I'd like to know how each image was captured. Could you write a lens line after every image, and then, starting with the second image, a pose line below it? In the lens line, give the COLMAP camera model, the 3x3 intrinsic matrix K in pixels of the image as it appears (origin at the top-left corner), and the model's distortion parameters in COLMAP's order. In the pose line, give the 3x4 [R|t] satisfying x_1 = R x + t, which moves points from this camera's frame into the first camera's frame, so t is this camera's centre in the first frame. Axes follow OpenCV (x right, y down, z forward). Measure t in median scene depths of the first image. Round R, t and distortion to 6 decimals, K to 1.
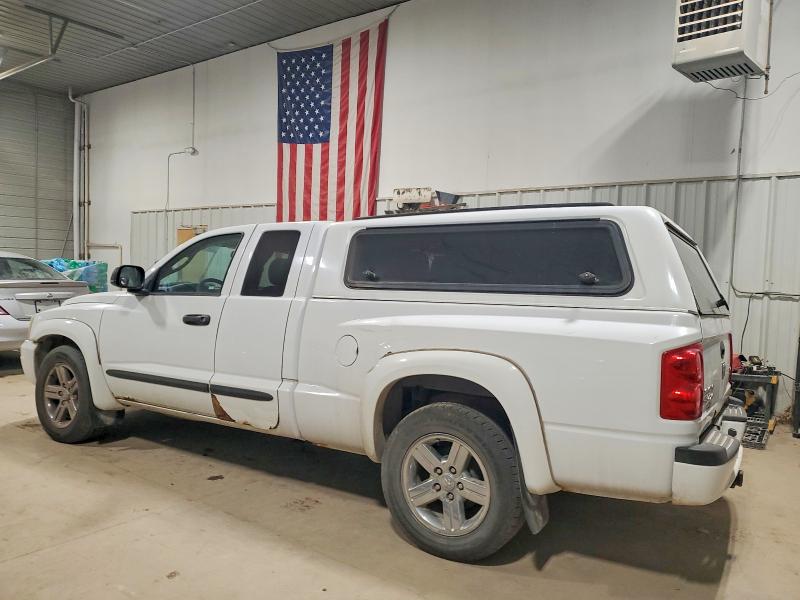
lens RADIAL K [[633.0, 0, 404.3], [0, 633.0, 297.7], [0, 0, 1]] dist [0.024324, -0.012646]
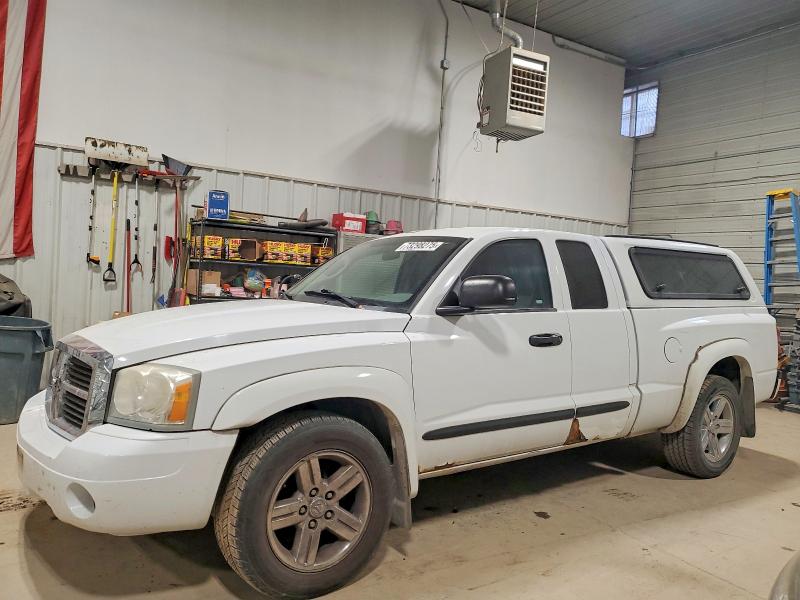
lens RADIAL K [[633.0, 0, 402.5], [0, 633.0, 304.8], [0, 0, 1]] dist [0.024324, -0.012646]
pose [[0.339090, -0.050498, 0.939398, -1.066553], [-0.006658, 0.998404, 0.056073, -0.052282], [-0.940731, -0.025269, 0.338212, 0.803176]]
